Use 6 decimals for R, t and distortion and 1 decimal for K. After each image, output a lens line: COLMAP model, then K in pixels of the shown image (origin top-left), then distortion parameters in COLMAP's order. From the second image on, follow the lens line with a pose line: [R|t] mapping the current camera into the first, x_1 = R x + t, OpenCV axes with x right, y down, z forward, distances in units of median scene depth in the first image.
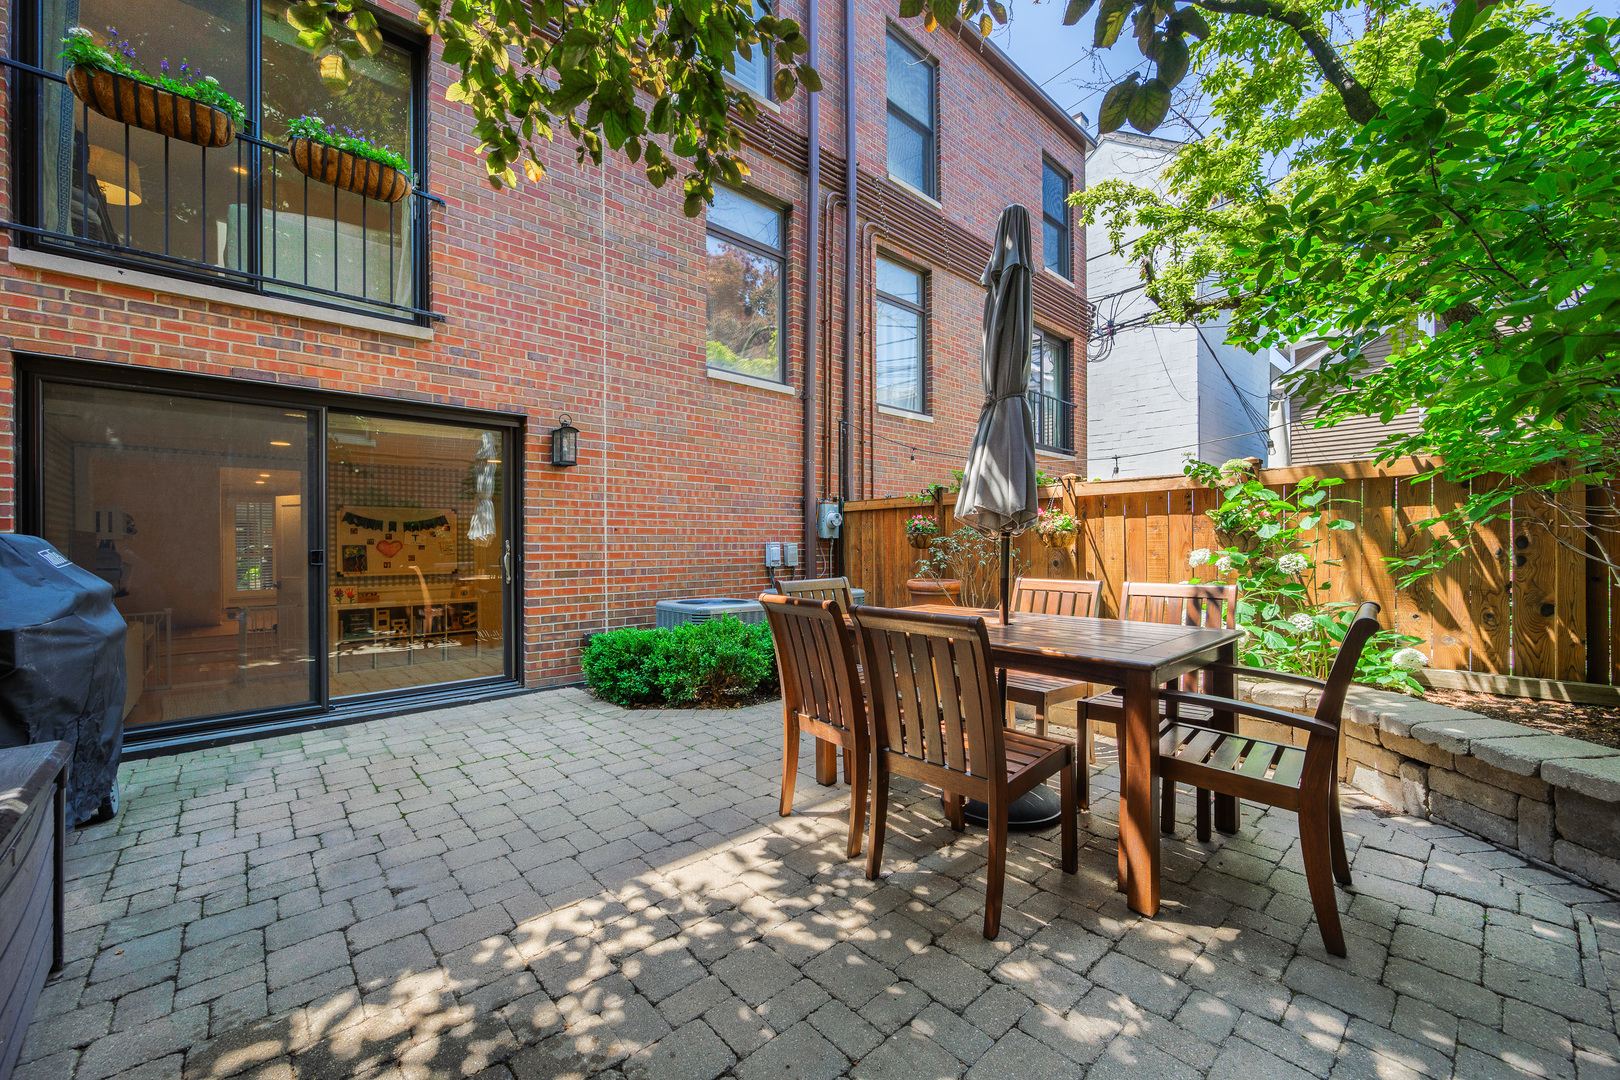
lens RADIAL K [[629.2, 0, 813.1], [0, 629.2, 542.0], [0, 0, 1]] dist [-0.000179, -0.000006]
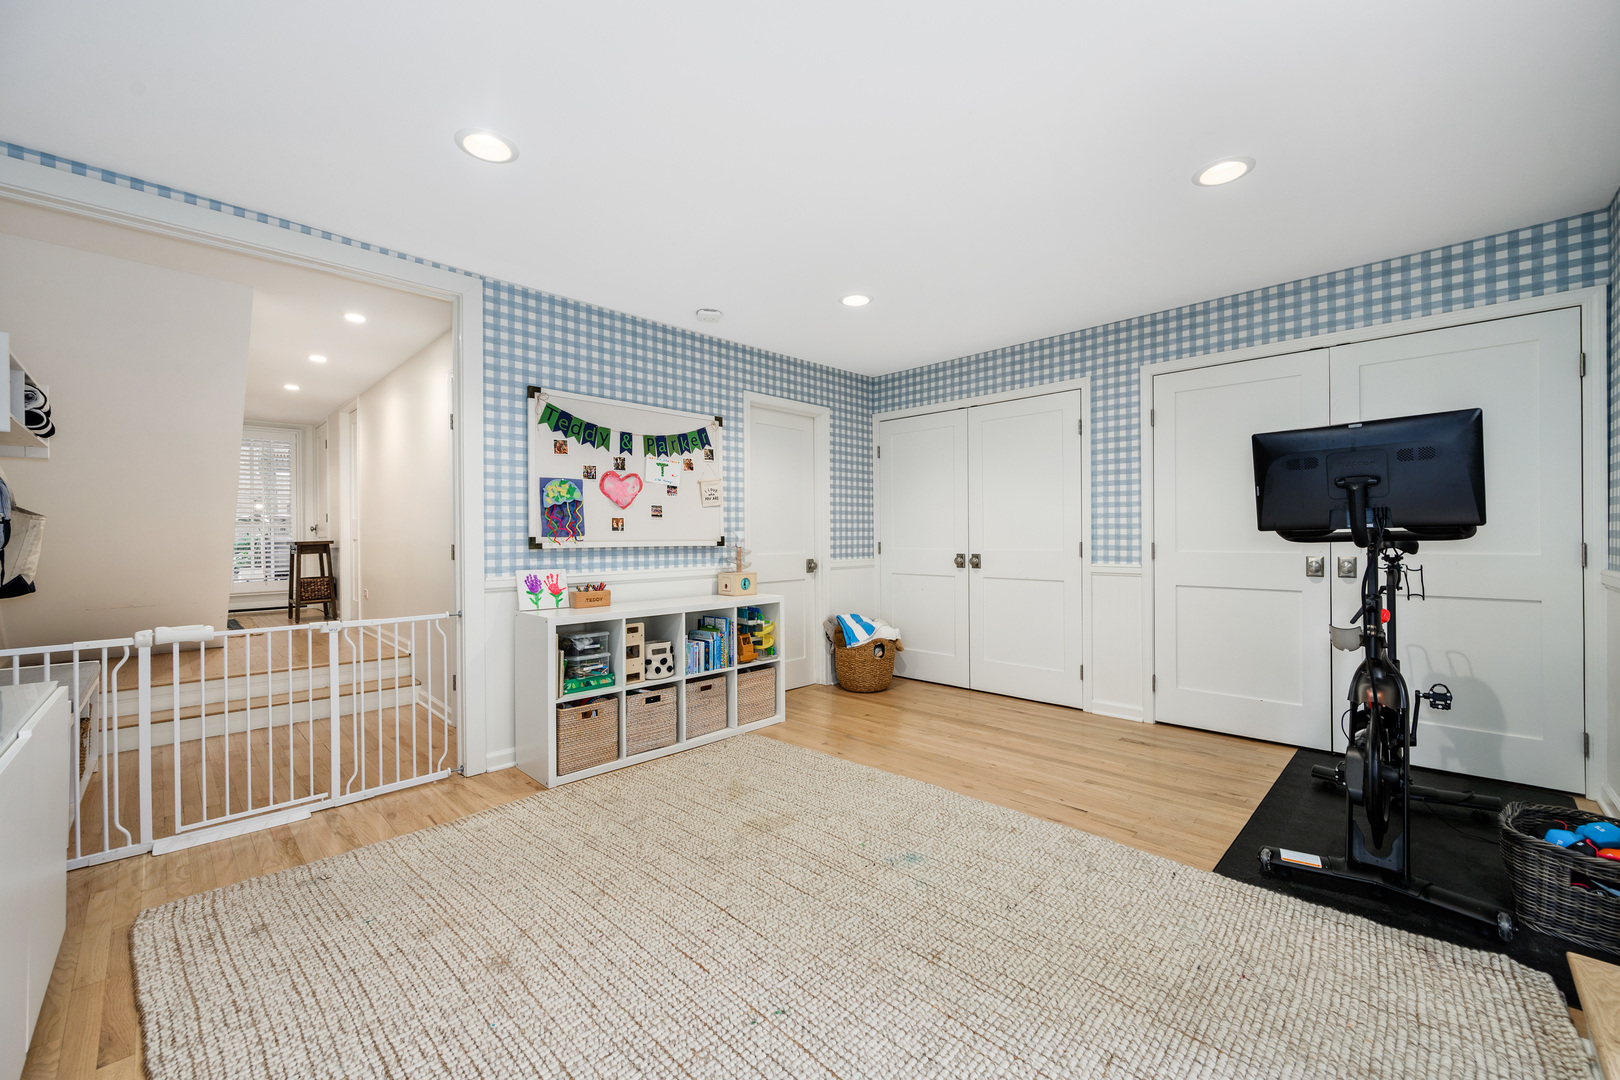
lens RADIAL K [[638.7, 0, 799.0], [0, 638.7, 532.6], [0, 0, 1]] dist [-0.006058, 0.000646]
pose [[0.999678, -0.002688, 0.025220, -0.562178], [0.002795, 0.999987, -0.004209, 0.045513], [-0.025209, 0.004278, 0.999673, 0.531821]]
